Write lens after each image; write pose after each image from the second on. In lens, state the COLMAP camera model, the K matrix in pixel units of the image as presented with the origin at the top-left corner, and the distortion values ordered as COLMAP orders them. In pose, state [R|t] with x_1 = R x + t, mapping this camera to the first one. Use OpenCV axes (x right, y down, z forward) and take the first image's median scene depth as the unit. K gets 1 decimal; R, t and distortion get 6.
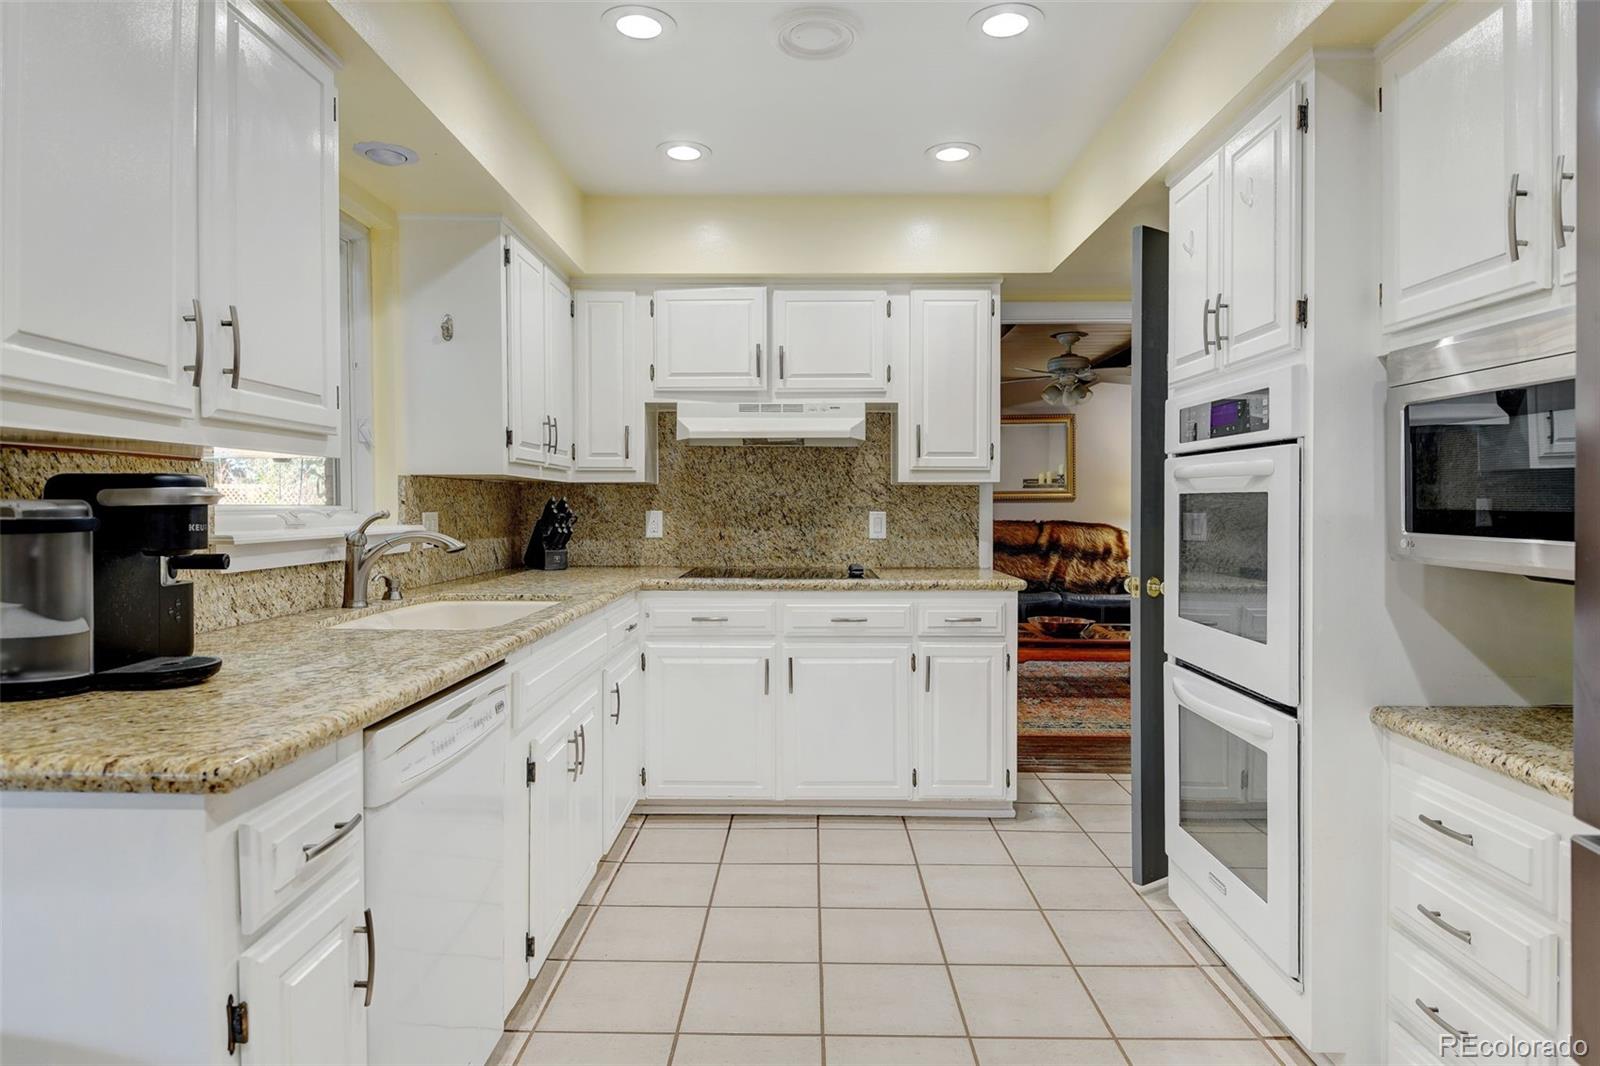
lens RADIAL K [[929.1, 0, 799.8], [0, 929.1, 526.4], [0, 0, 1]] dist [0.010890, -0.005241]
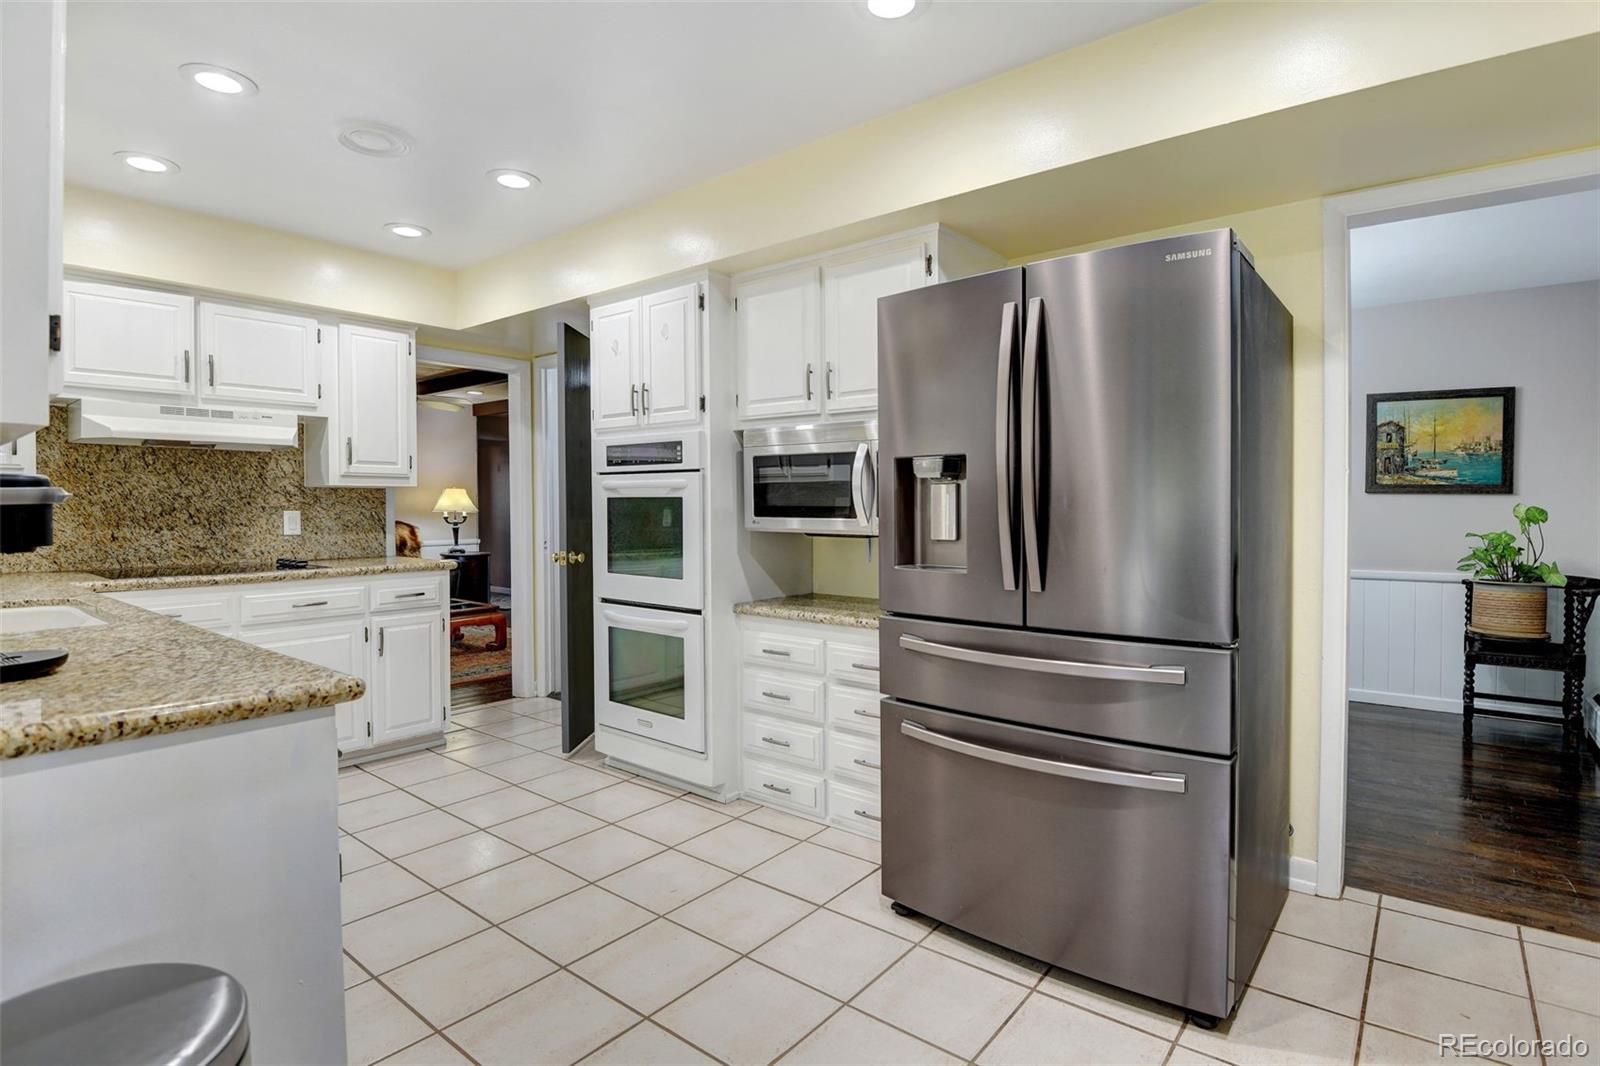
lens RADIAL K [[810.6, 0, 800.0], [0, 810.6, 521.1], [0, 0, 1]] dist [-0.003010, -0.001142]
pose [[0.619674, -0.017411, 0.784667, -0.336874], [0.020315, 0.999775, 0.006141, 0.003160], [-0.784597, 0.012135, 0.619888, -0.097992]]
